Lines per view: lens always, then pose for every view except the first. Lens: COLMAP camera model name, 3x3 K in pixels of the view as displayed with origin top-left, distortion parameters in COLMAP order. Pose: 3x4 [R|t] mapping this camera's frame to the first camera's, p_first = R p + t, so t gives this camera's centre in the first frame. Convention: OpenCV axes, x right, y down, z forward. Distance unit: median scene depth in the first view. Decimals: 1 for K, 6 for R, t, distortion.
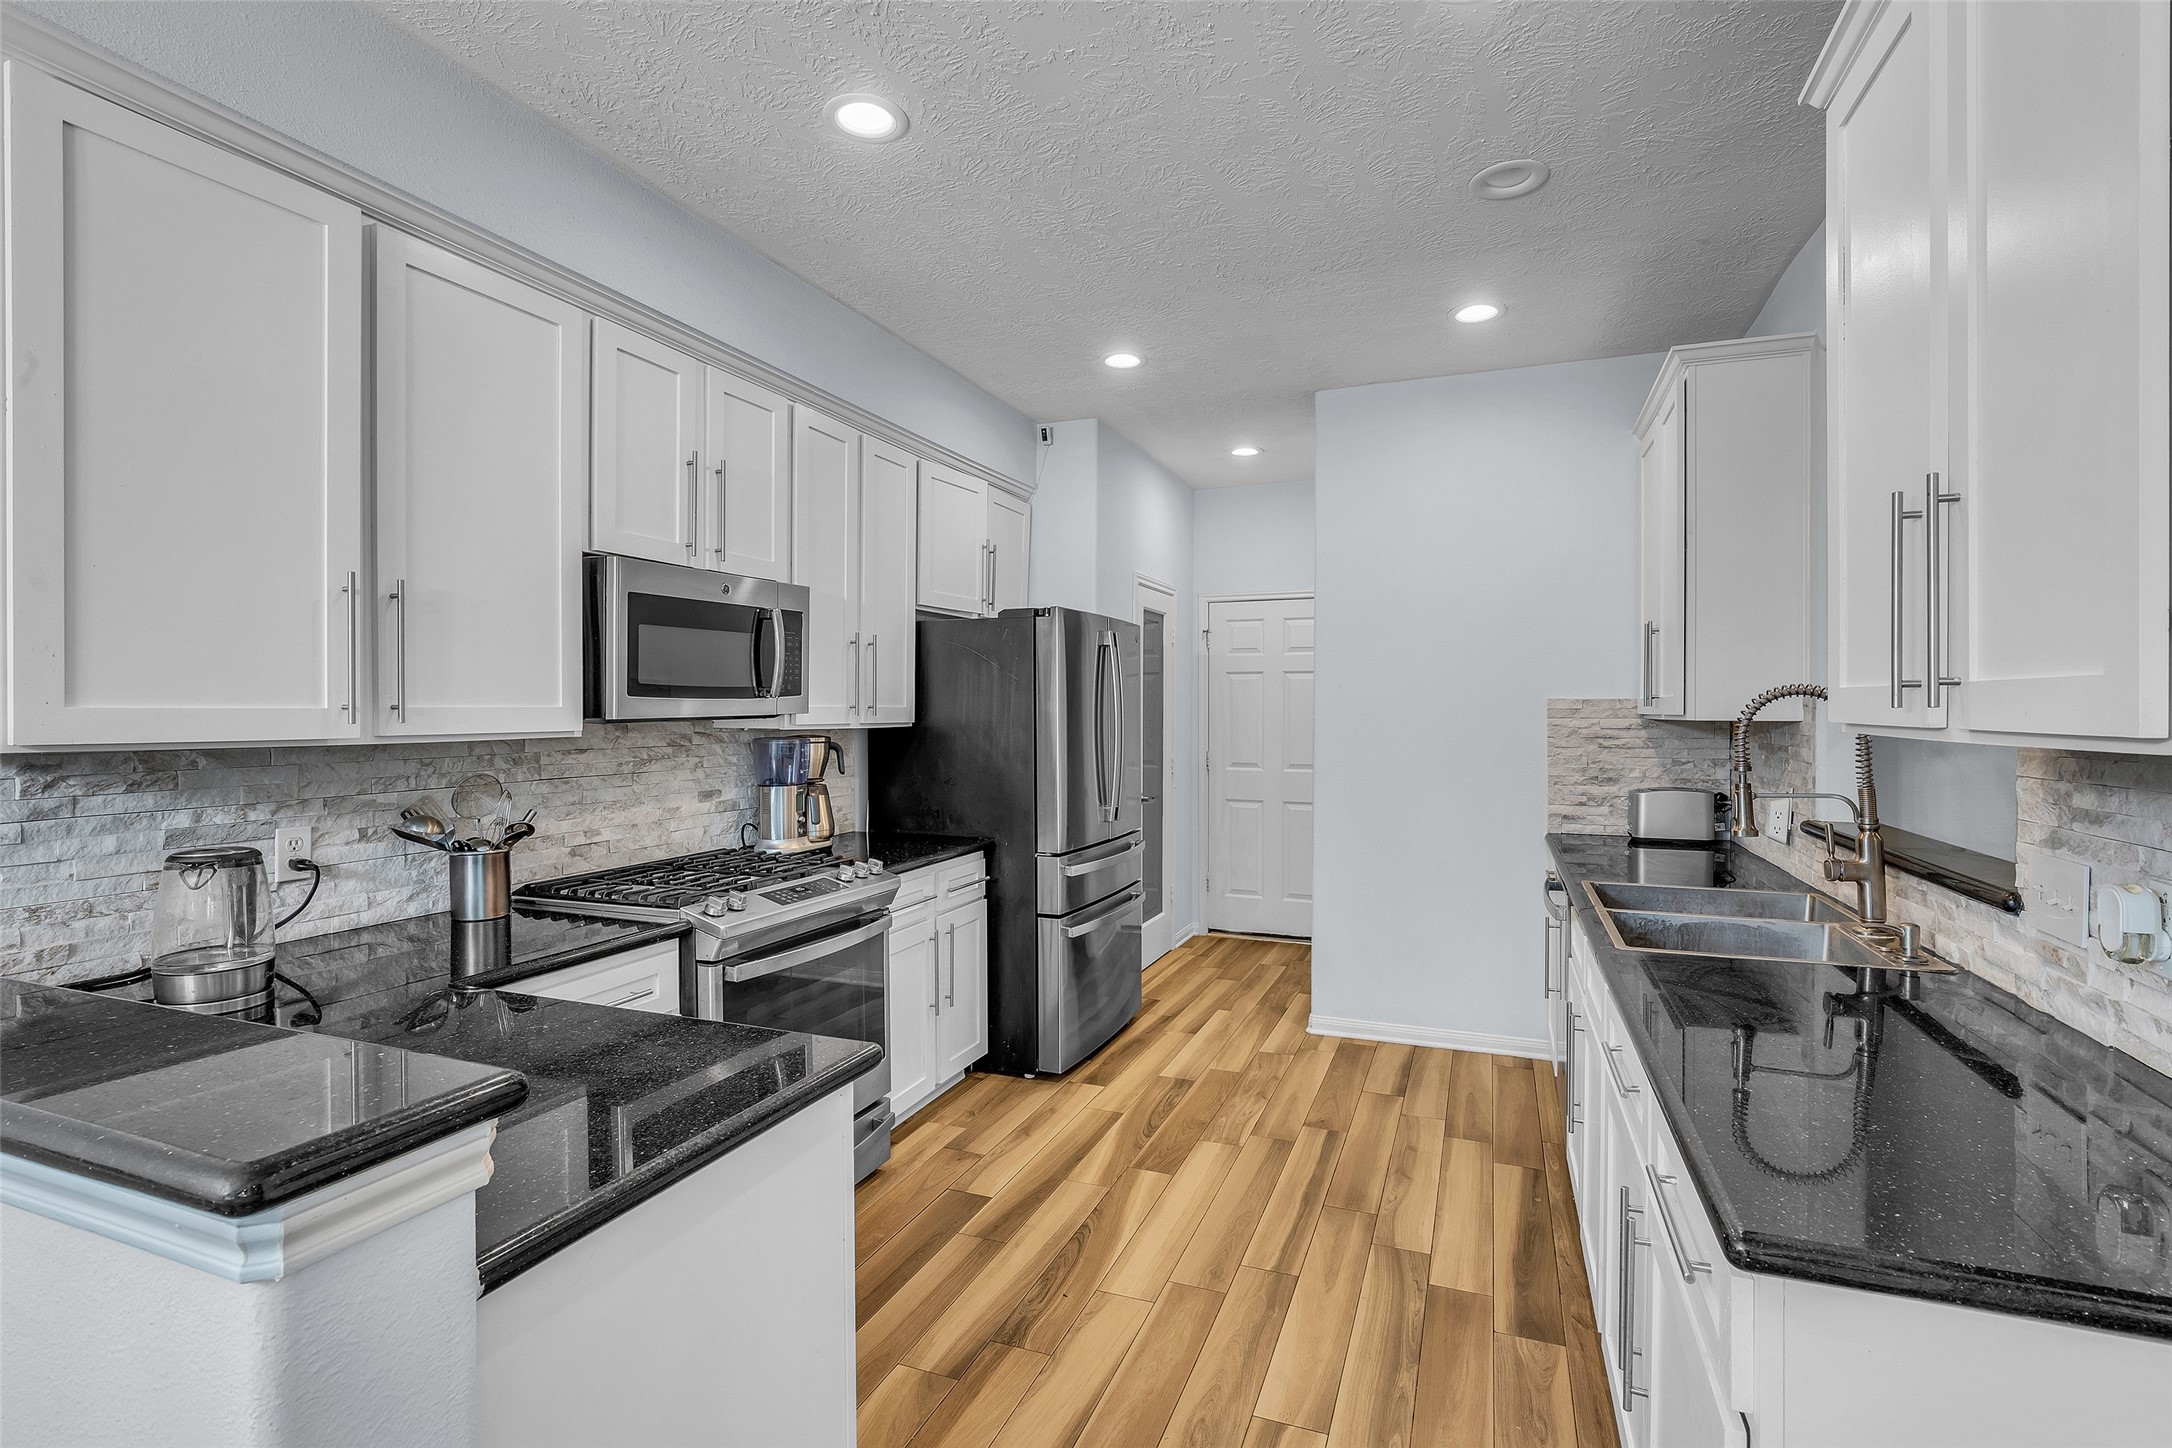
lens RADIAL K [[998.8, 0, 1092.5], [0, 998.8, 715.4], [0, 0, 1]] dist [-0.013630, 0.001213]
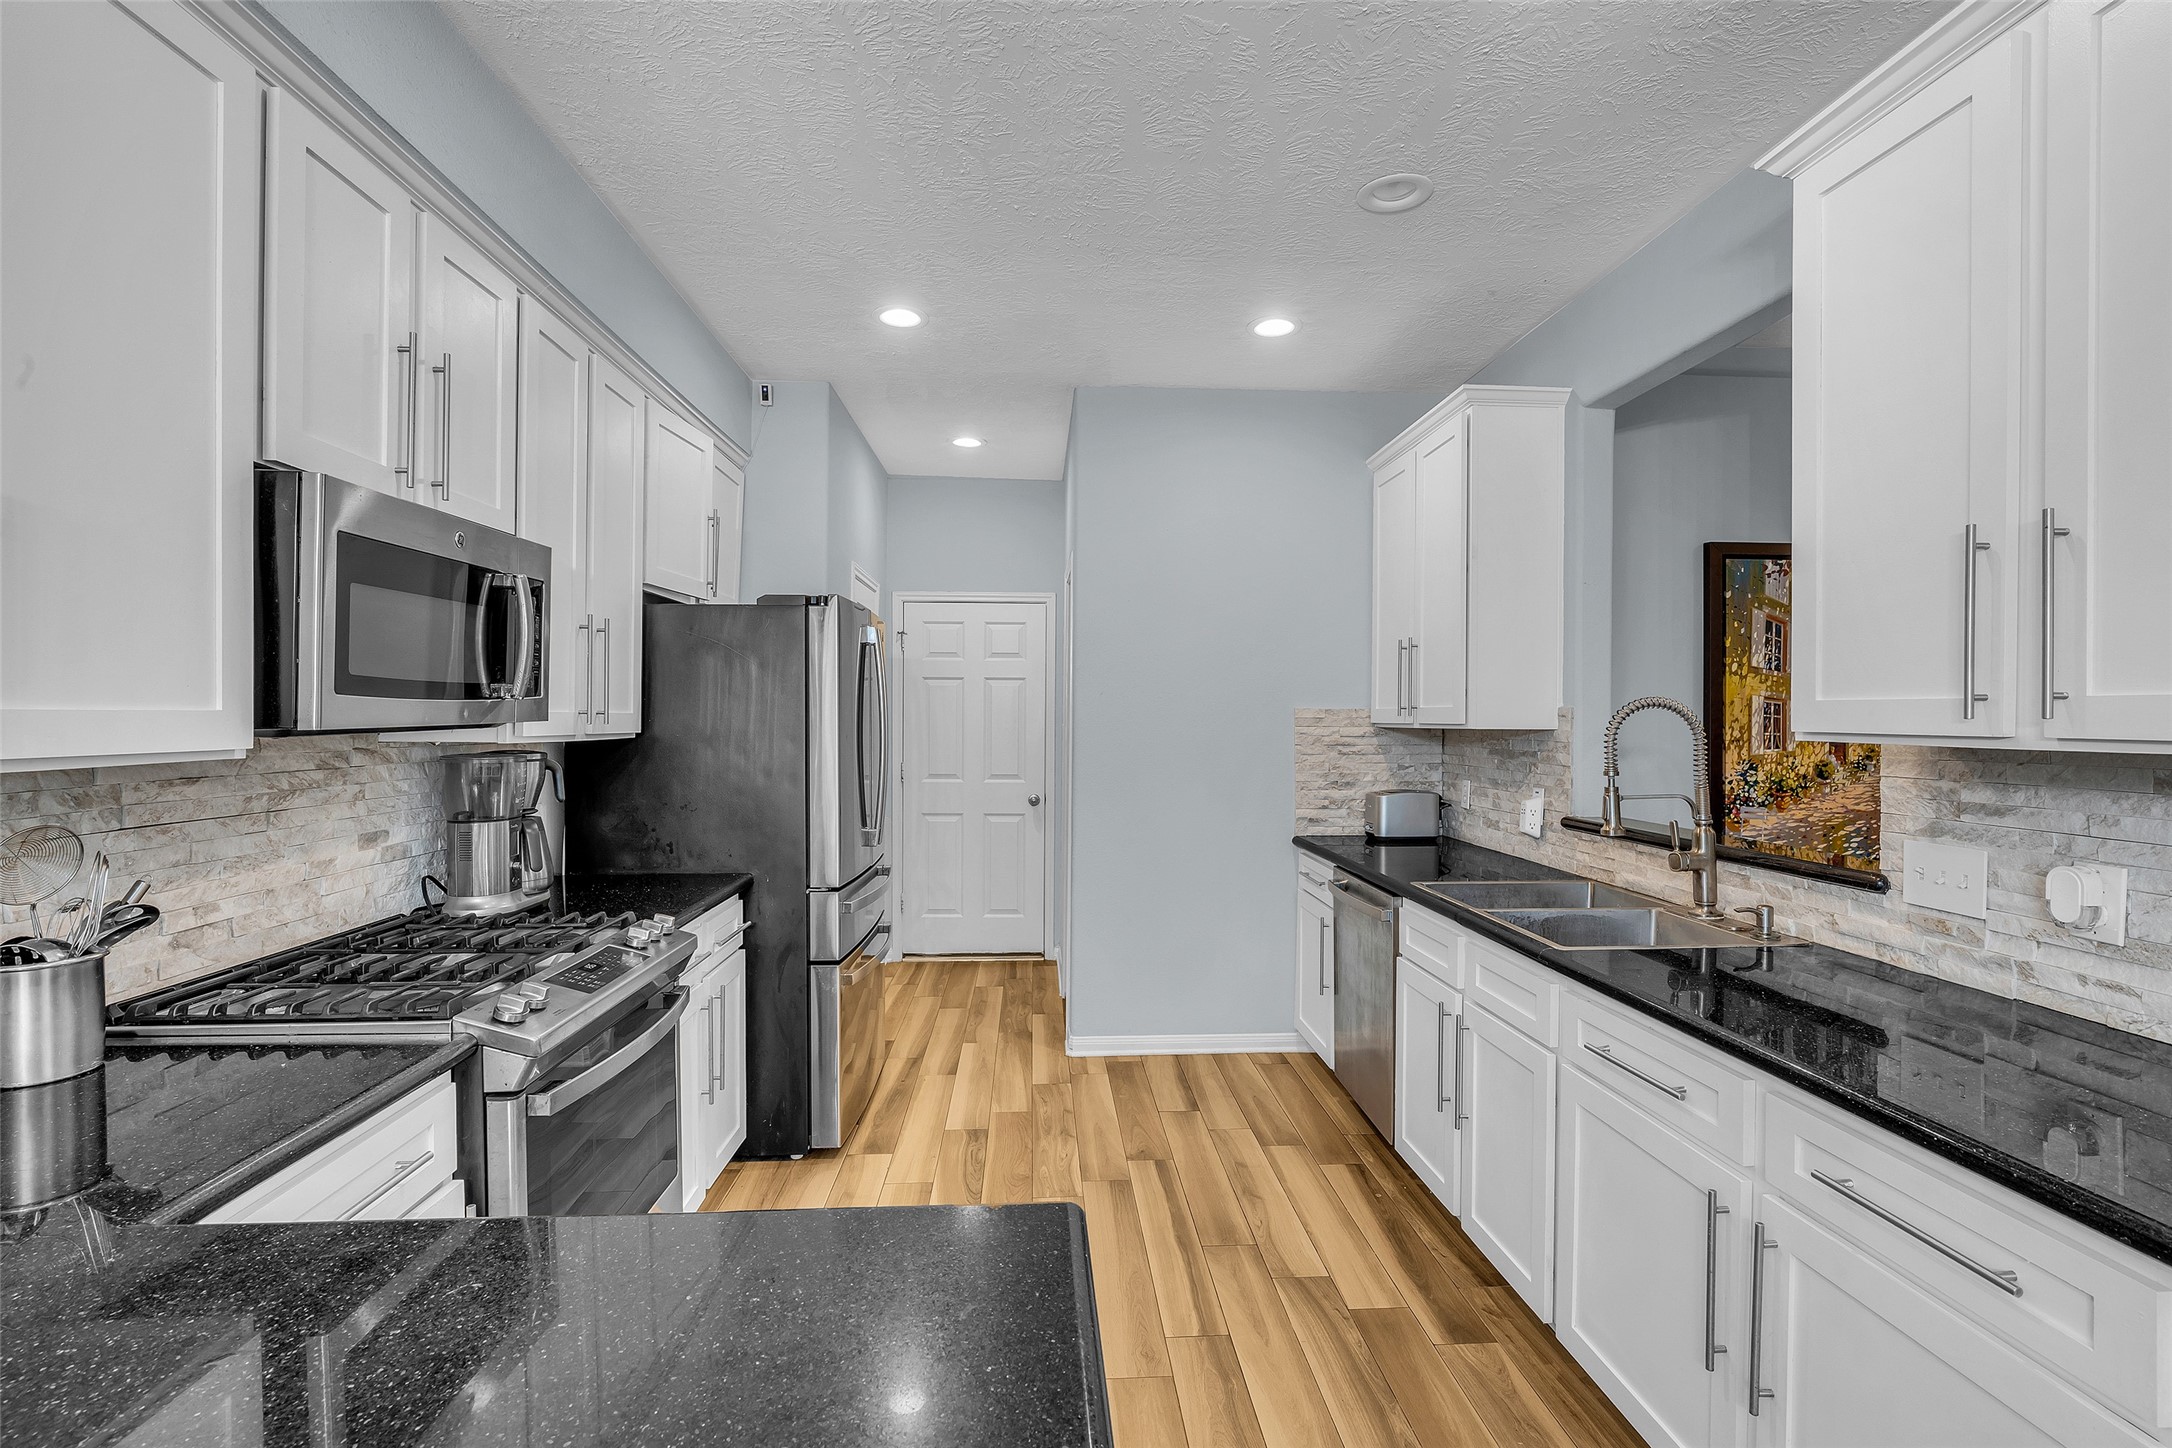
lens RADIAL K [[998.8, 0, 1089.5], [0, 998.8, 723.1], [0, 0, 1]] dist [-0.013630, 0.001213]
pose [[0.907451, 0.000633, 0.420157, -0.266857], [-0.000711, 1.000000, 0.000028, -0.001222], [-0.420157, -0.000324, 0.907452, 0.198742]]
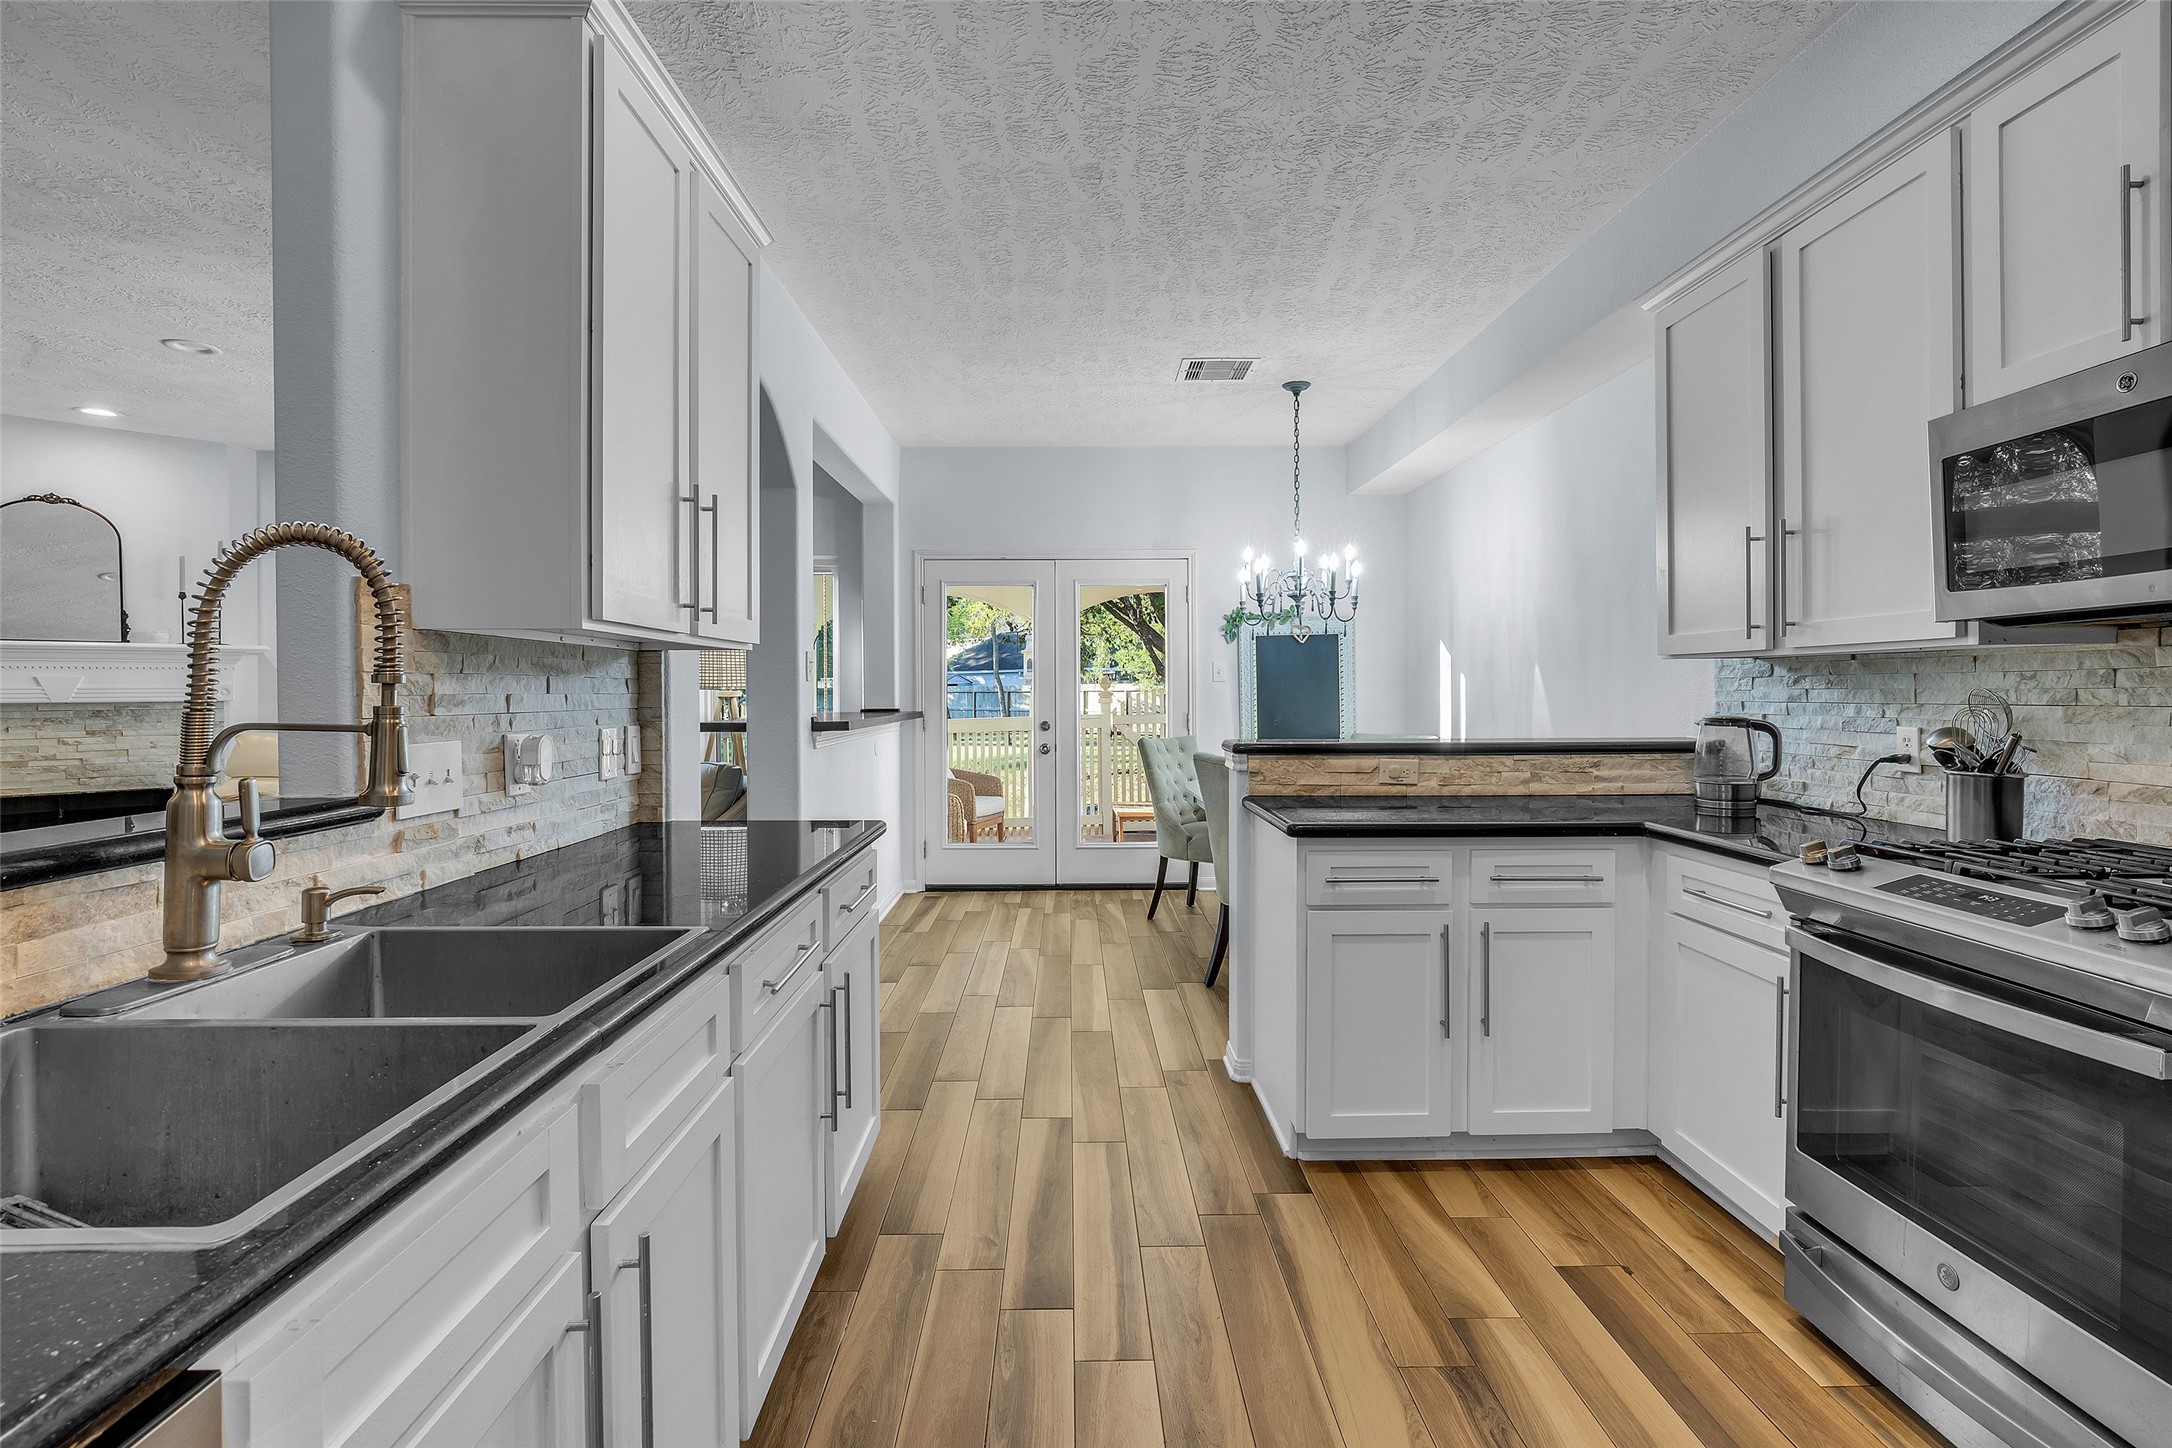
lens RADIAL K [[998.8, 0, 1084.2], [0, 998.8, 701.2], [0, 0, 1]] dist [-0.013630, 0.001213]
pose [[-0.923191, 0.009622, -0.384220, 0.416526], [0.003200, 0.999844, 0.017350, 0.046387], [0.384327, 0.014788, -0.923078, 1.322407]]
